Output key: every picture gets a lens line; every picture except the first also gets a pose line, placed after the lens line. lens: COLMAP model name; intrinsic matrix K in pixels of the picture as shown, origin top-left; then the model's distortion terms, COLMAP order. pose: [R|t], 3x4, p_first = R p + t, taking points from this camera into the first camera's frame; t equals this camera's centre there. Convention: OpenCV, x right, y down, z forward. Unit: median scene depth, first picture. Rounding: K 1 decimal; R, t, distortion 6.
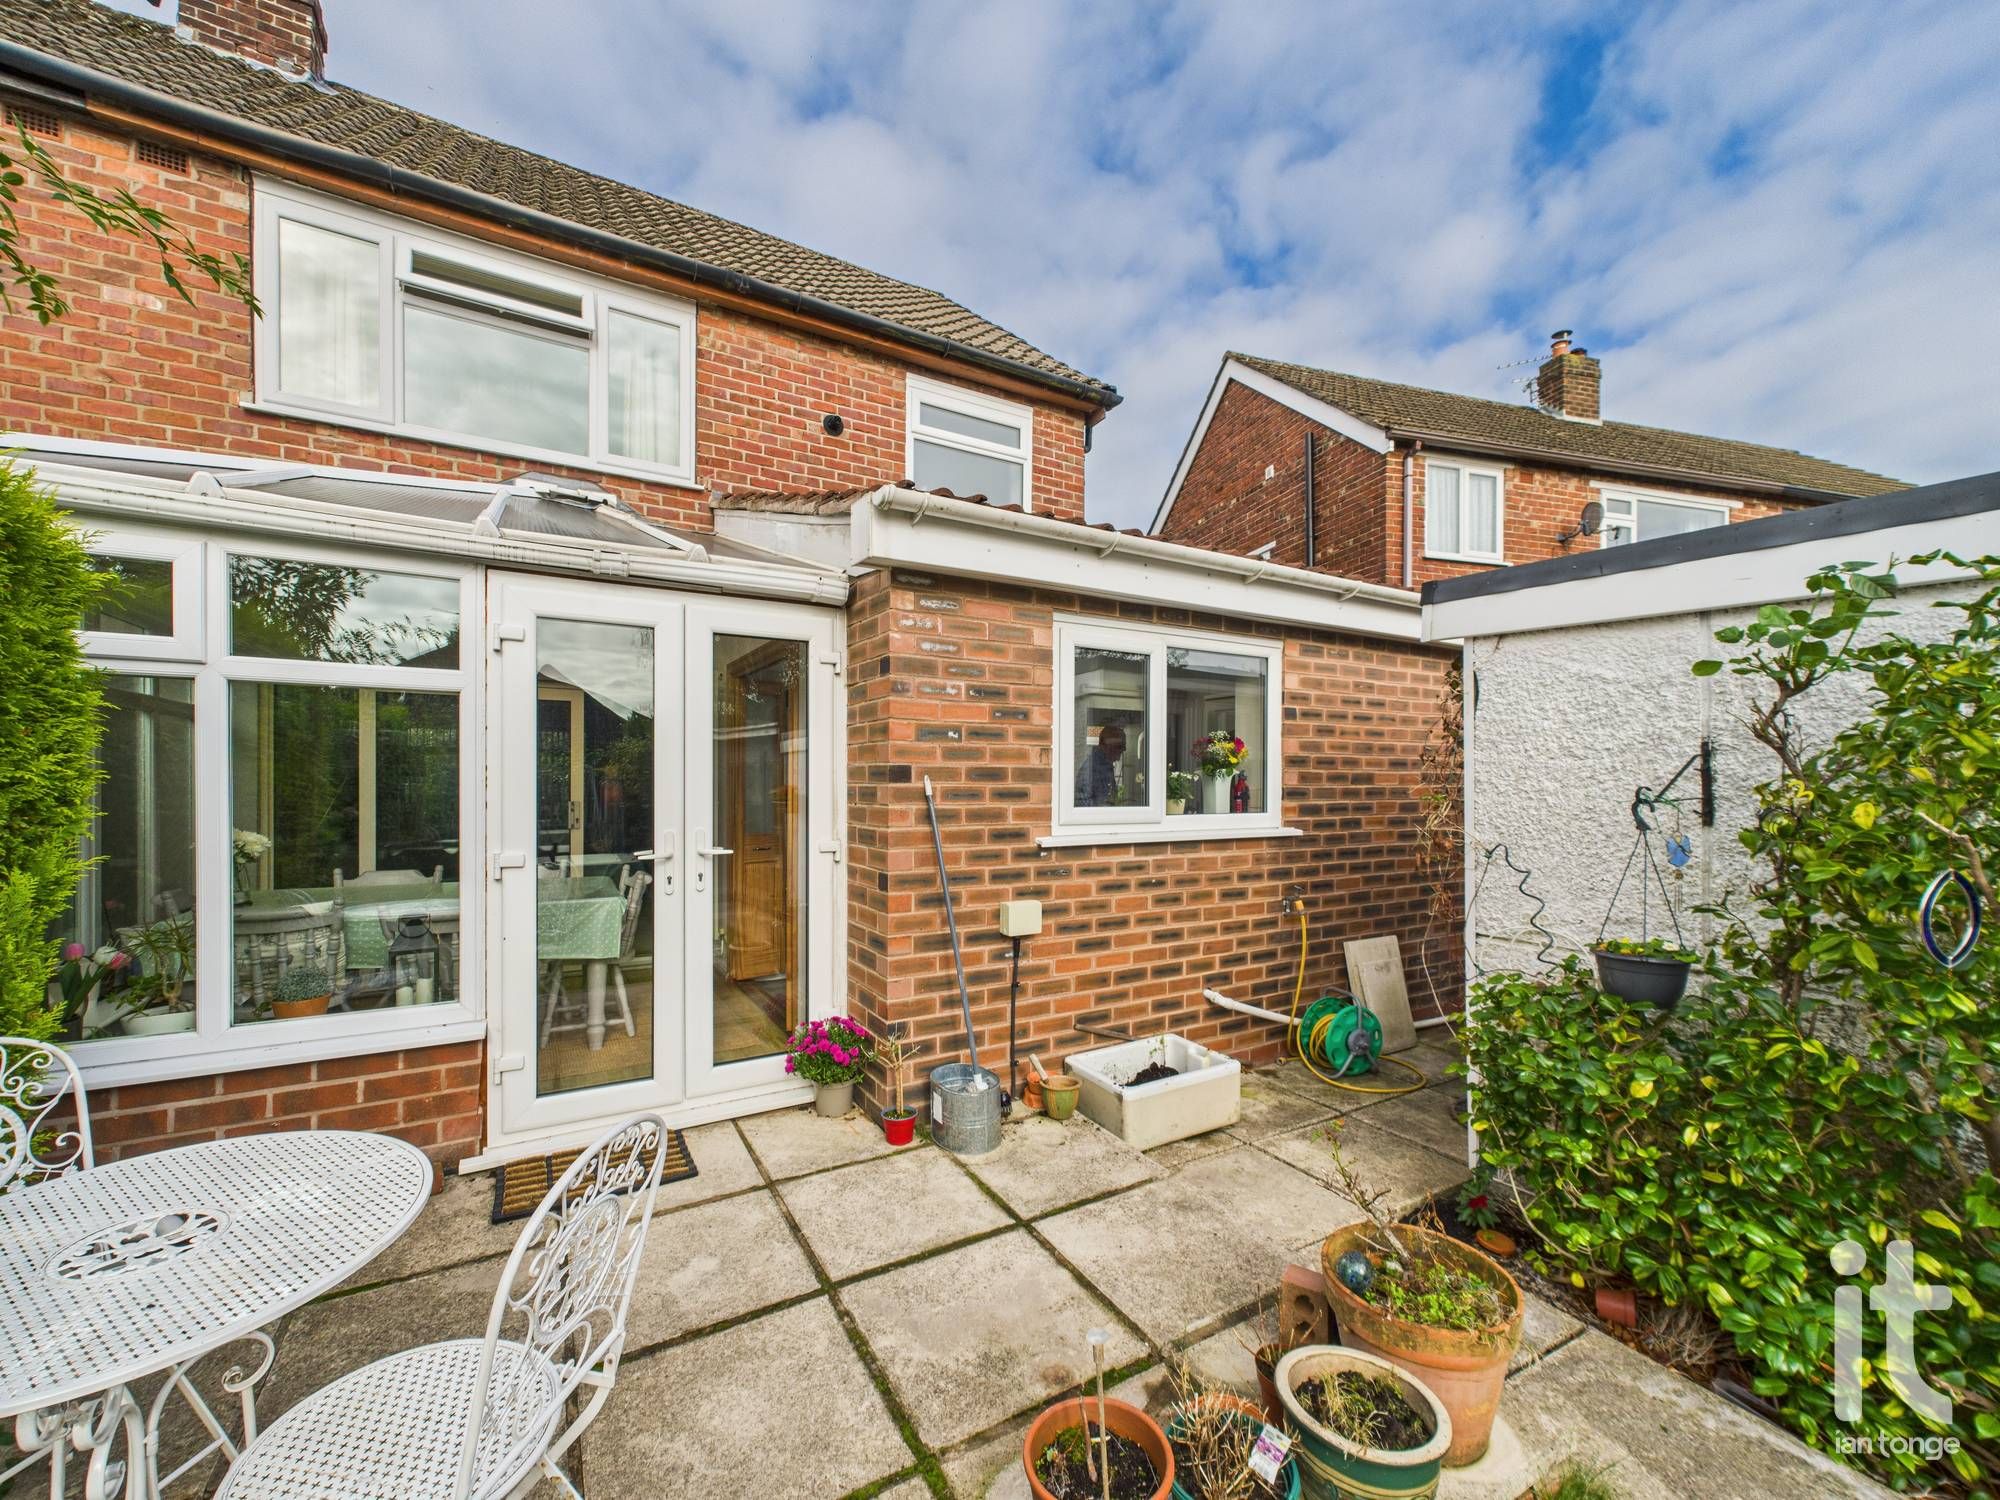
lens RADIAL K [[774.1, 0, 940.8], [0, 774.1, 789.8], [0, 0, 1]] dist [0.001307, 0.000049]
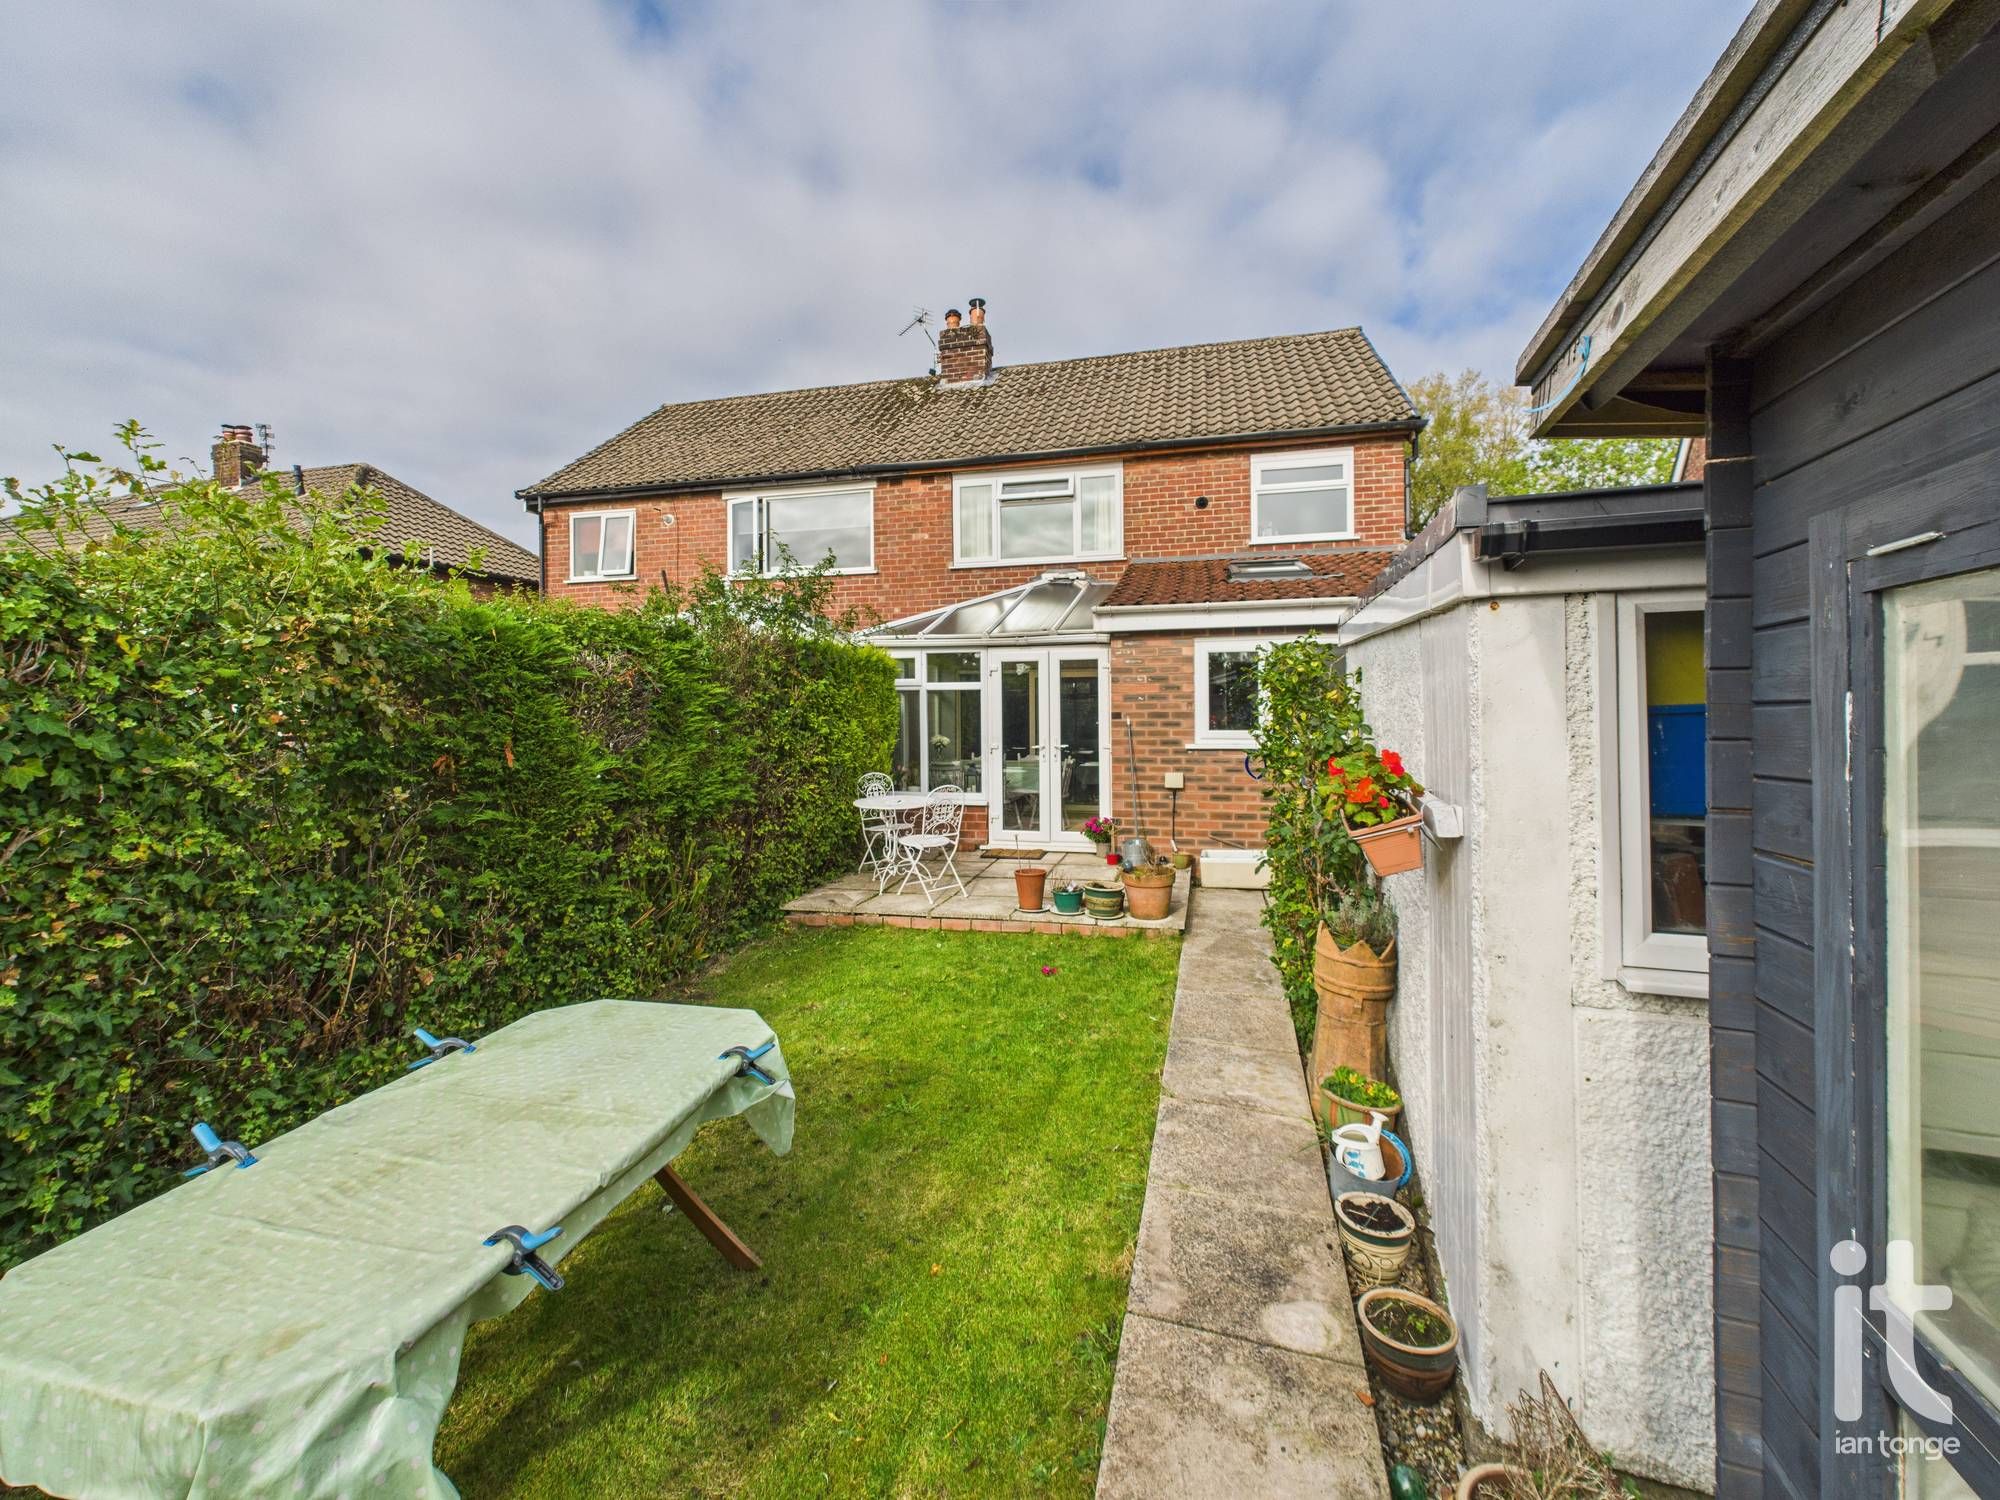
lens RADIAL K [[1047.5, 0, 1003.6], [0, 1047.5, 731.7], [0, 0, 1]] dist [-0.001238, 0.000764]
pose [[0.691640, 0.009546, -0.722180, 1.912741], [0.005012, 0.999825, 0.018016, -0.028394], [0.722225, -0.016080, 0.691471, -1.404645]]
